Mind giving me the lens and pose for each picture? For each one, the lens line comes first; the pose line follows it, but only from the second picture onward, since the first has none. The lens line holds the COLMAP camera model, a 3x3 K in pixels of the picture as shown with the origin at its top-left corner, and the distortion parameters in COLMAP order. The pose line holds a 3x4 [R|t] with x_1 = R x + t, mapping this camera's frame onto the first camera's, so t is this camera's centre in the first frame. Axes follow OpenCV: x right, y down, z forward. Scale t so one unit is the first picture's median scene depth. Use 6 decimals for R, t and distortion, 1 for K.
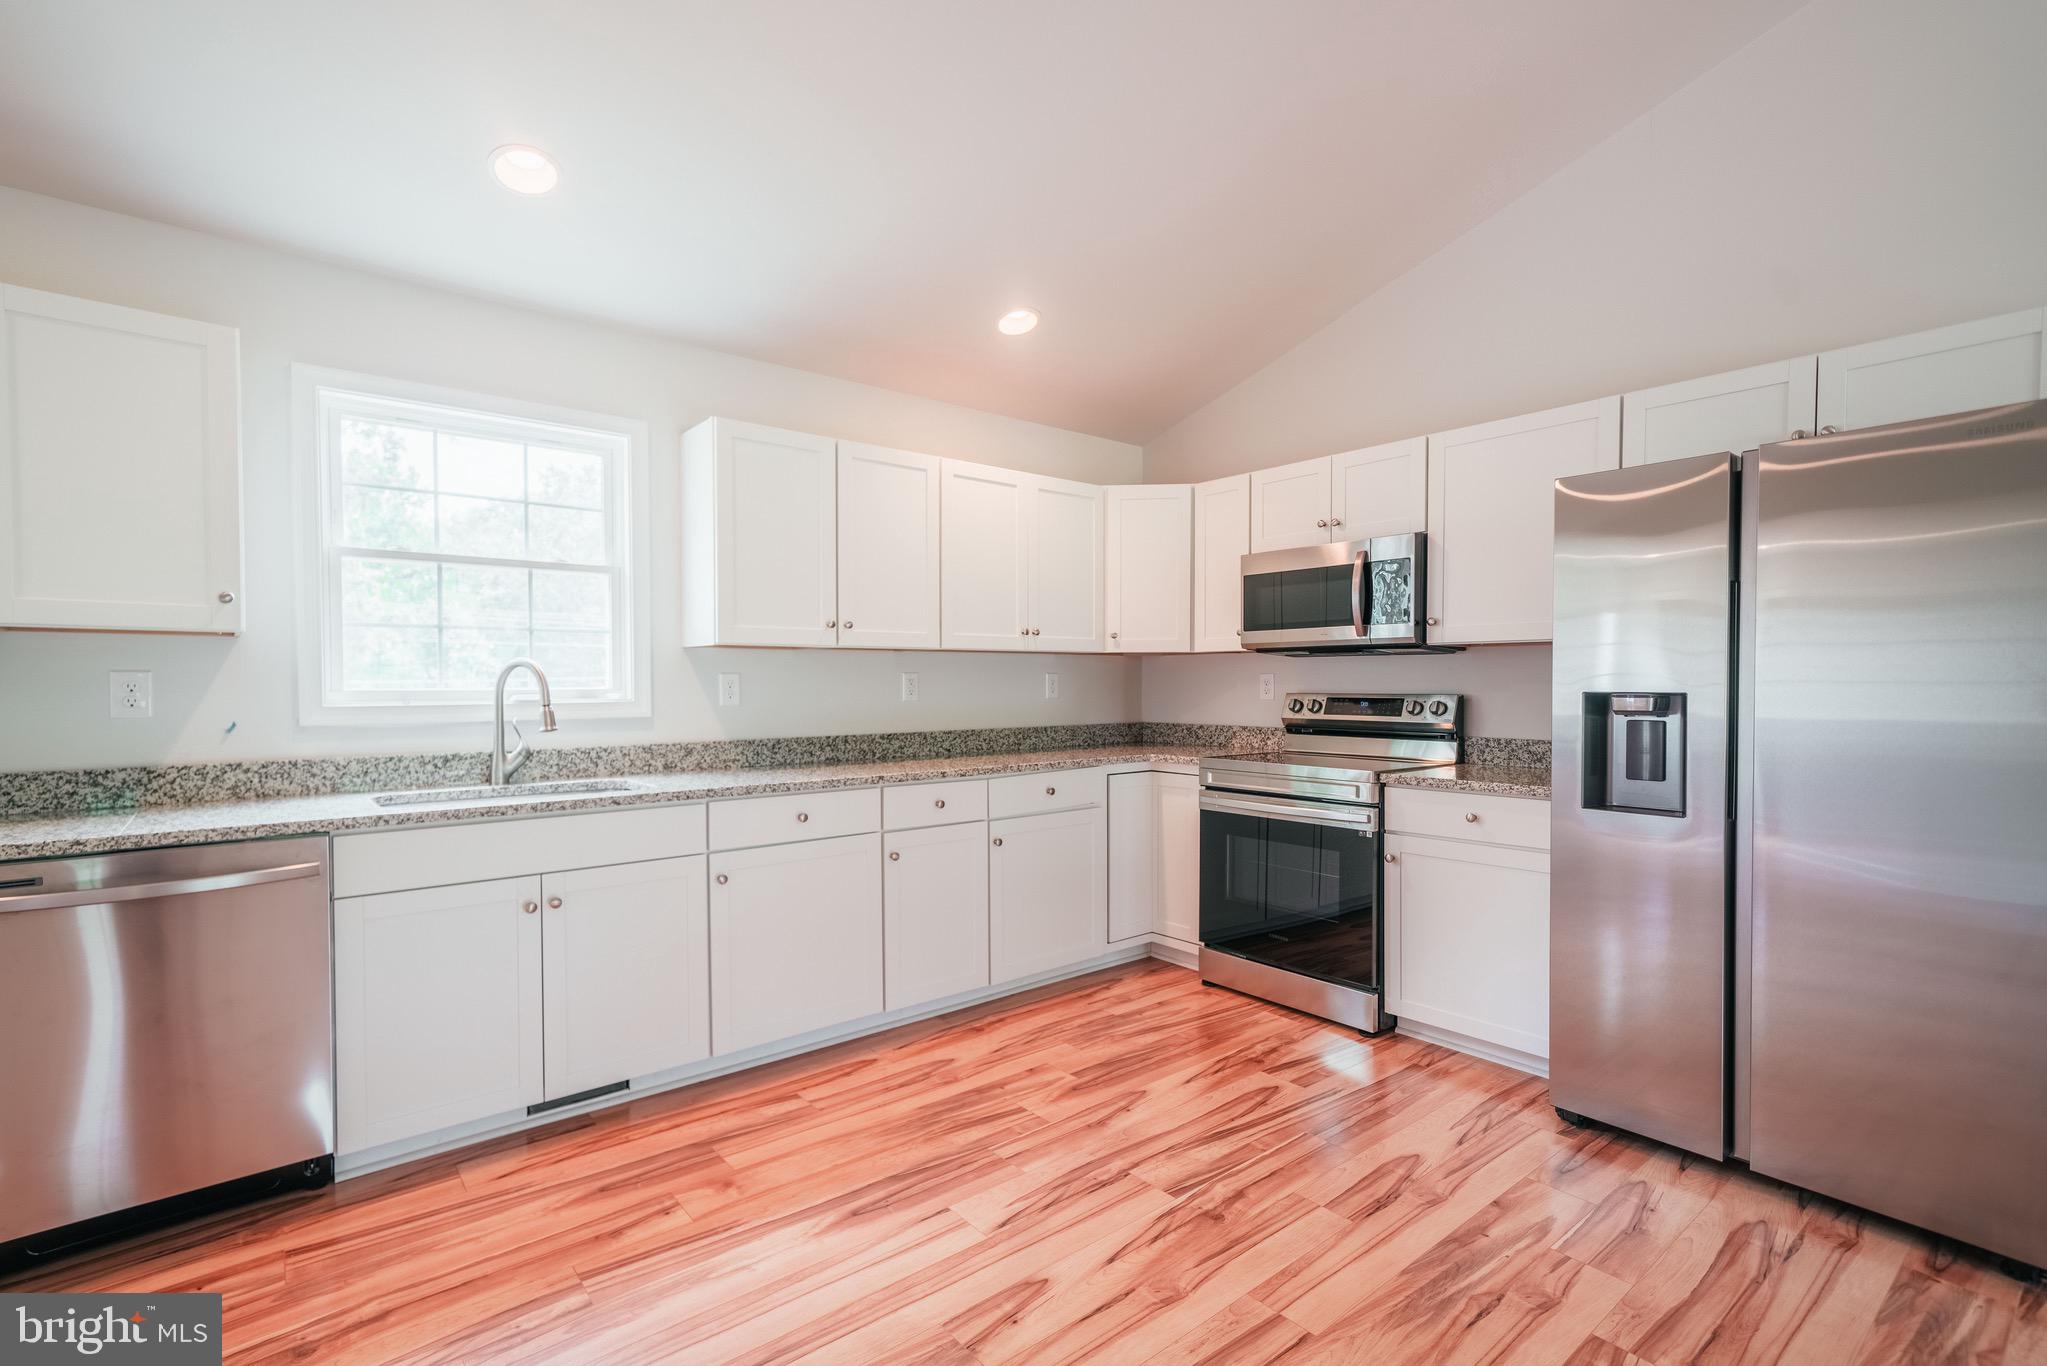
lens RADIAL K [[937.3, 0, 1001.9], [0, 937.3, 700.2], [0, 0, 1]] dist [0.008609, 0.004457]
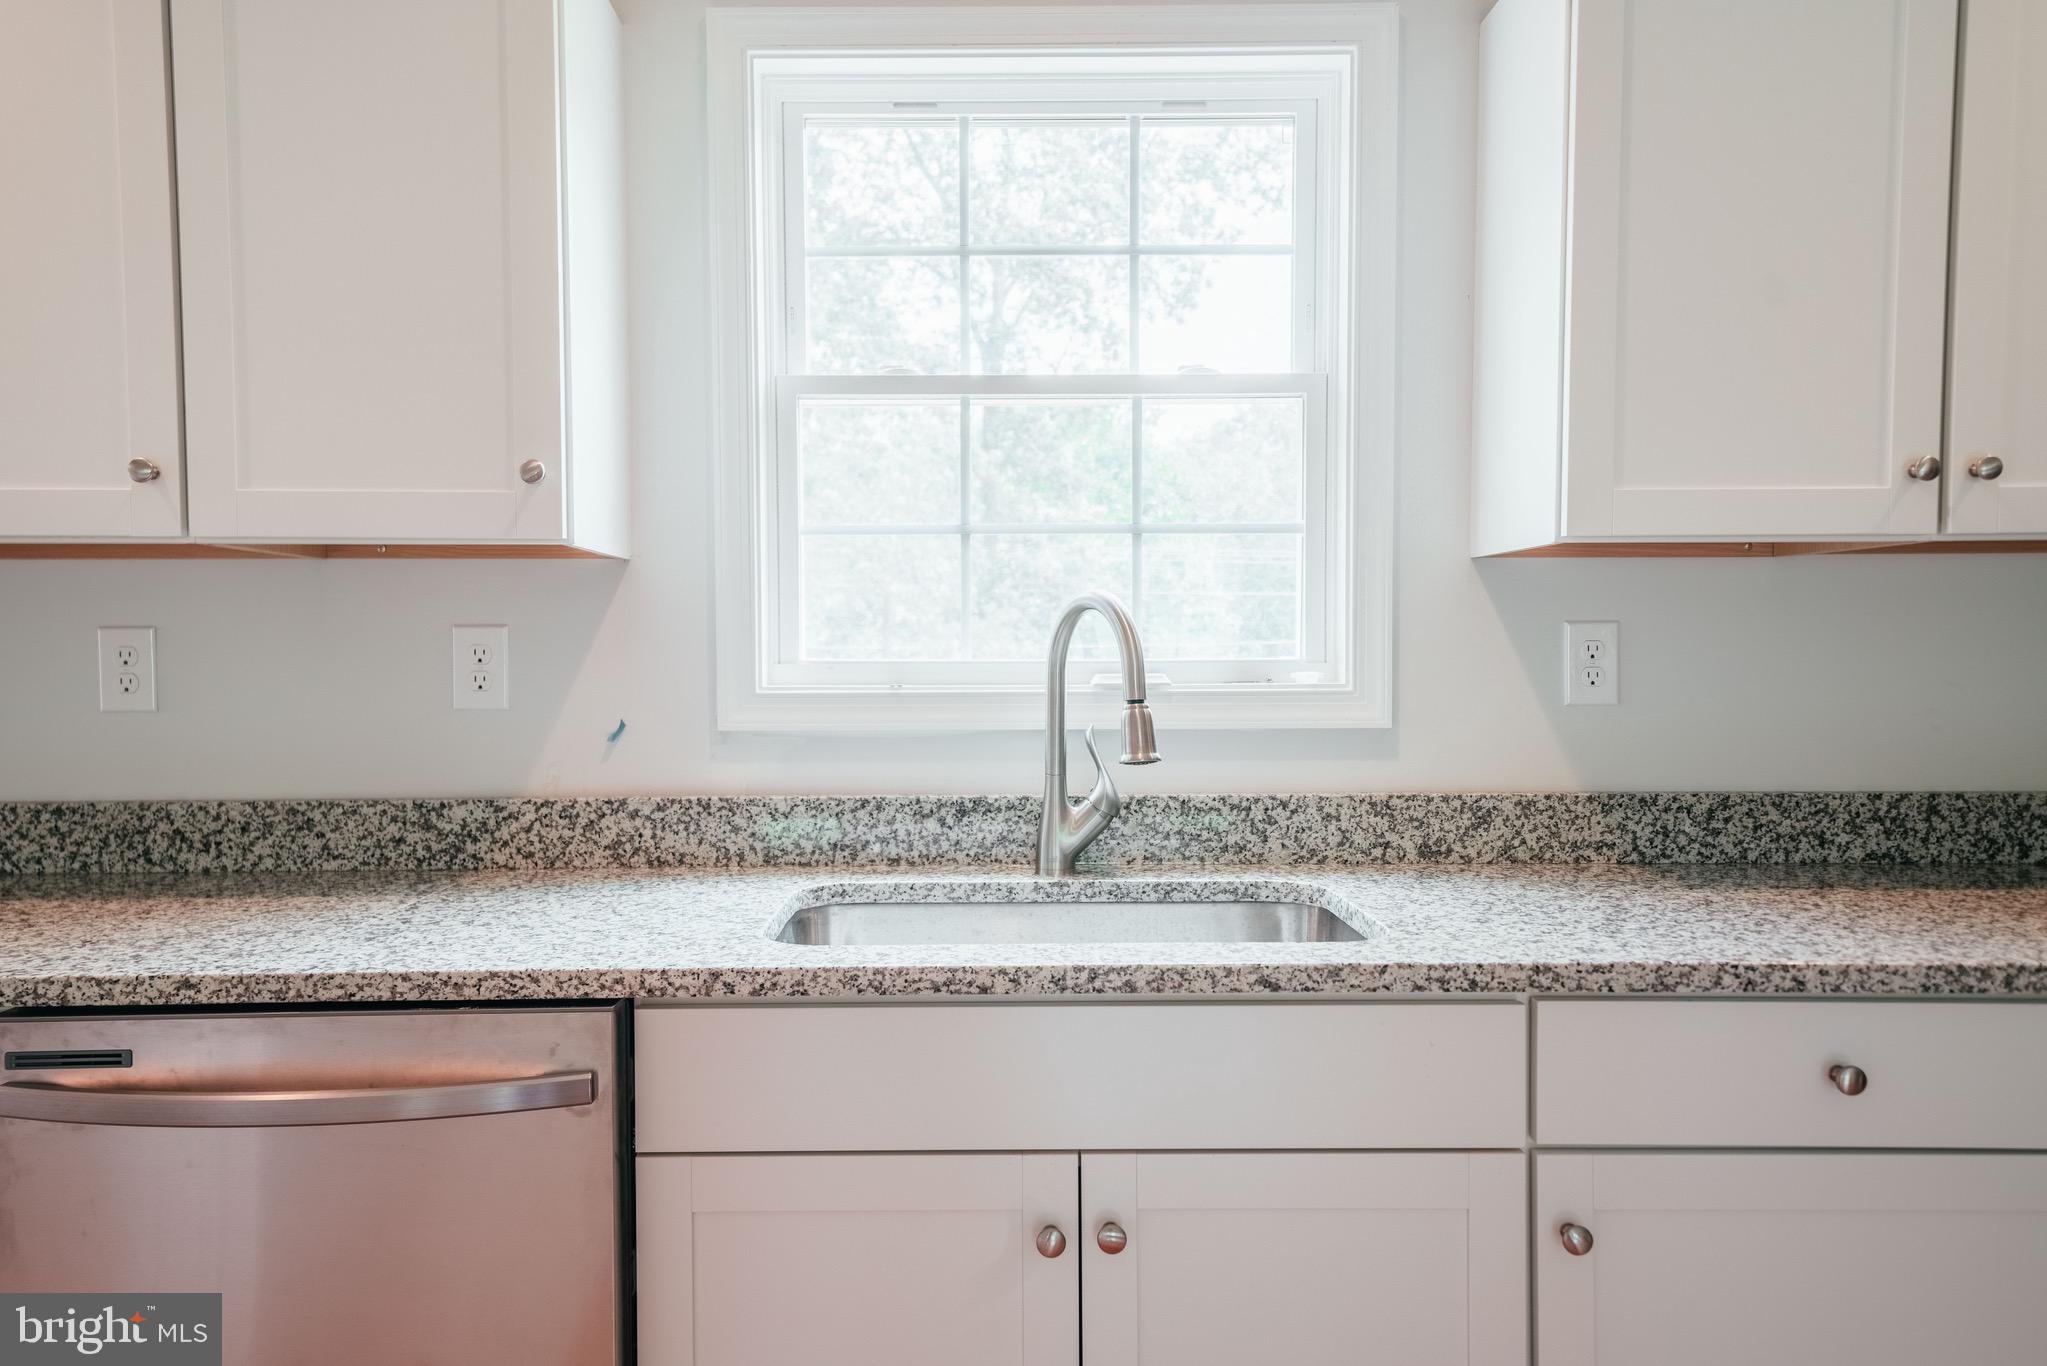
lens RADIAL K [[1346.4, 0, 998.6], [0, 1346.4, 691.2], [0, 0, 1]] dist [0.032797, 0.001332]
pose [[0.781993, 0.020430, -0.622953, -0.158446], [-0.011530, 0.999766, 0.018314, -0.008830], [0.623181, -0.007139, 0.782045, 0.488074]]
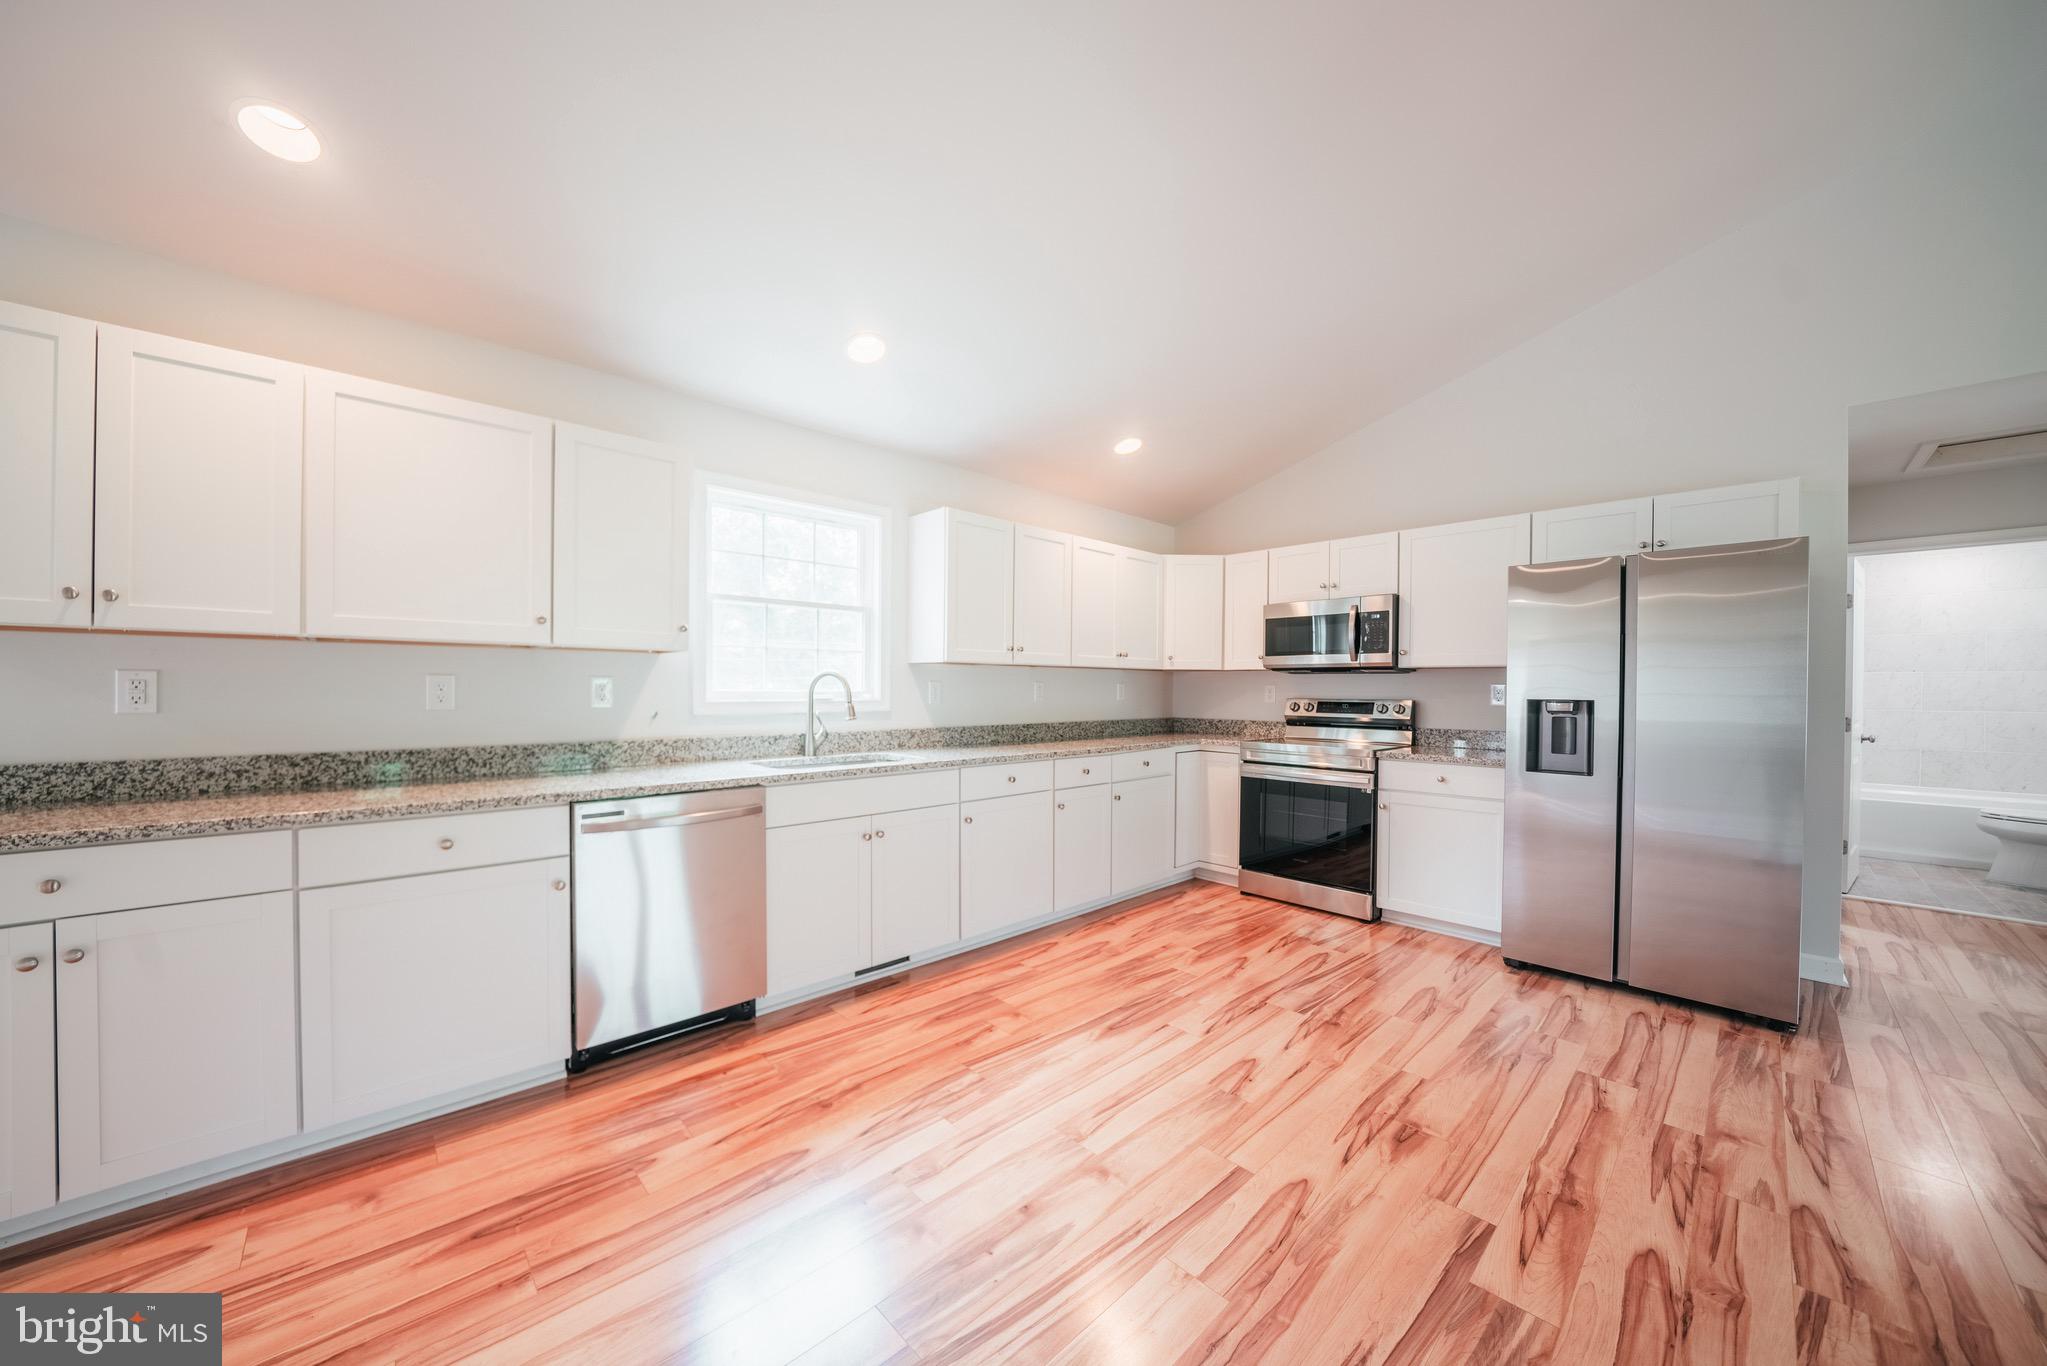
lens RADIAL K [[713.2, 0, 1001.5], [0, 713.2, 696.4], [0, 0, 1]] dist [-0.023053, 0.000873]
pose [[0.997802, 0.009064, 0.065642, -0.315989], [-0.008511, 0.999926, -0.008701, 0.004091], [-0.065716, 0.008123, 0.997805, -0.127225]]
